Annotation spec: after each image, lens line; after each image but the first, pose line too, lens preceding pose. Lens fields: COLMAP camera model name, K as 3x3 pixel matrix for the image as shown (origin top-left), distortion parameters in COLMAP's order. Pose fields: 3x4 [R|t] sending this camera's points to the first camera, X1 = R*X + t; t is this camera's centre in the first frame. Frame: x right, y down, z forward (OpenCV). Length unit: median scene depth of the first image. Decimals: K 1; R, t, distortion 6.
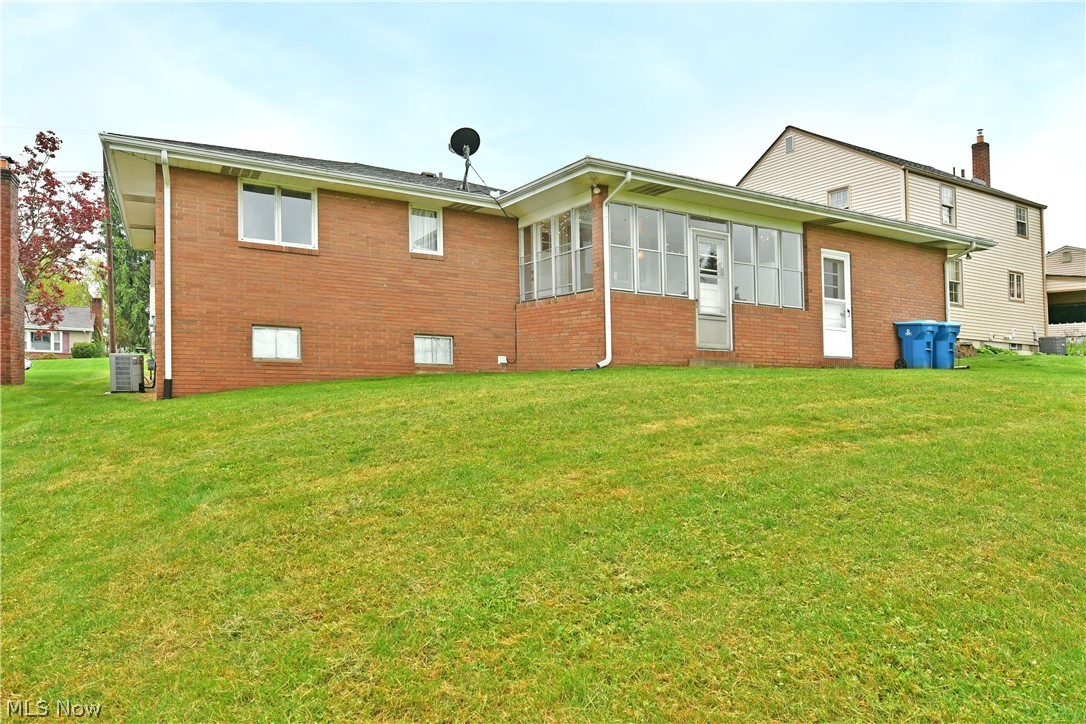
lens RADIAL K [[694.5, 0, 562.4], [0, 694.5, 339.2], [0, 0, 1]] dist [-0.013517, -0.001042]
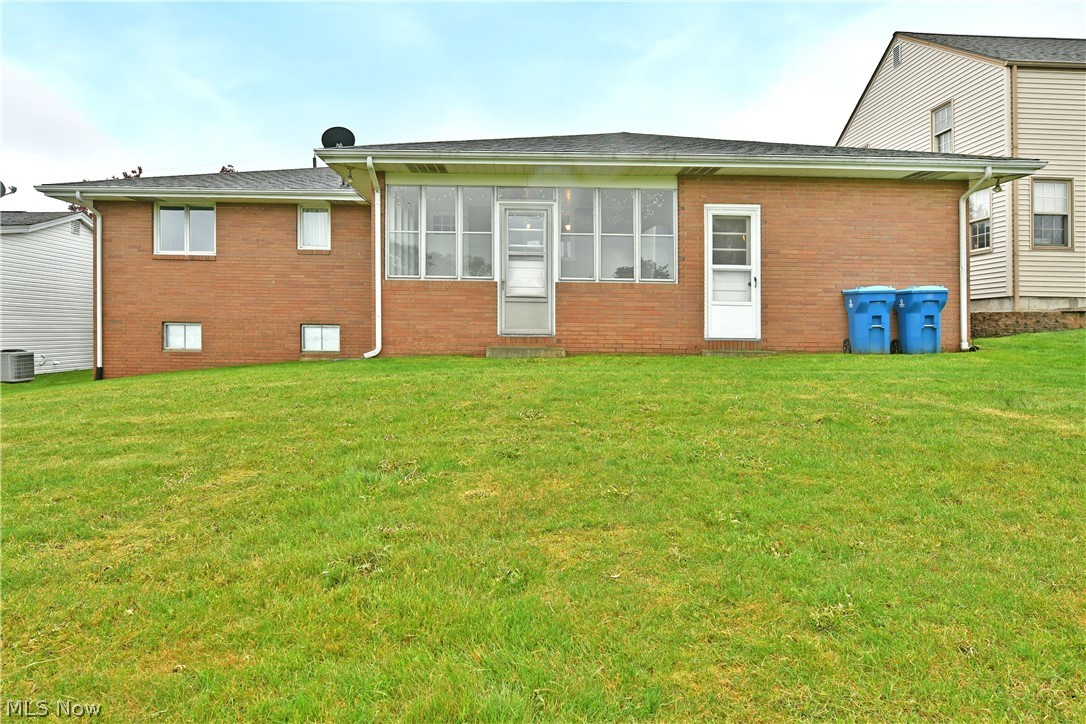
lens RADIAL K [[694.5, 0, 562.4], [0, 694.5, 339.2], [0, 0, 1]] dist [-0.013517, -0.001042]
pose [[0.880115, -0.010018, -0.474654, 0.676549], [0.034257, 0.998511, 0.042447, -0.016245], [0.473522, -0.053619, 0.879148, 0.228510]]
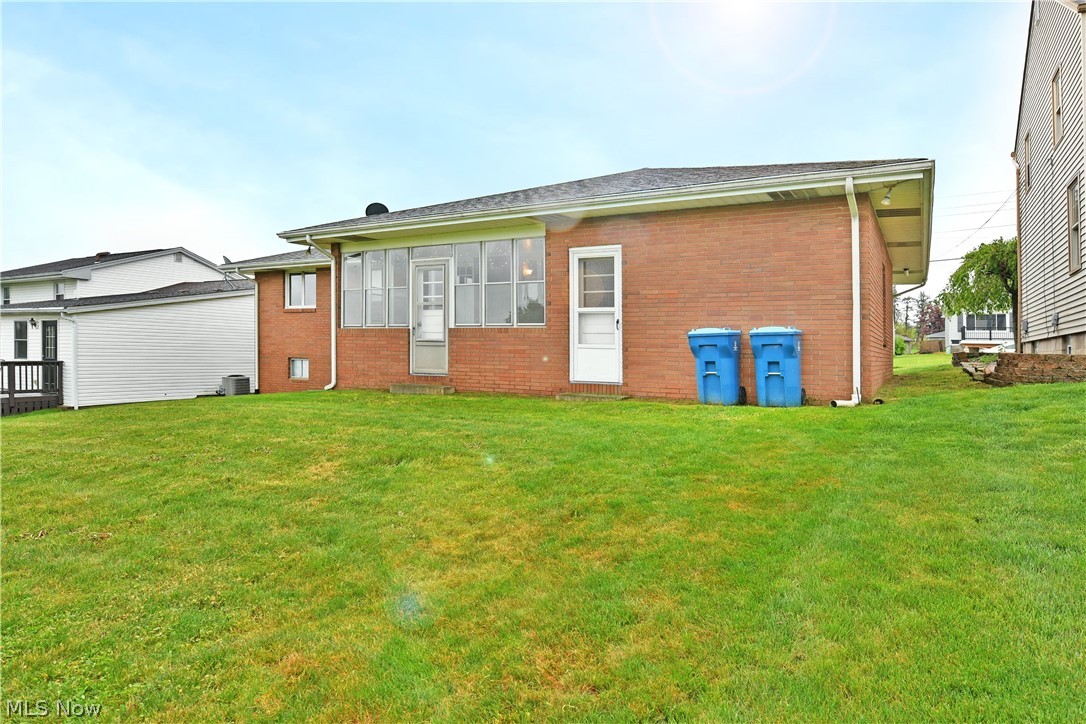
lens RADIAL K [[688.9, 0, 543.0], [0, 688.9, 362.0], [0, 0, 1]] dist [-0.024464, -0.001112]
pose [[0.499368, -0.003171, -0.866384, 1.173917], [0.038746, 0.999075, 0.018676, -0.016087], [0.865523, -0.042895, 0.499029, 0.627086]]
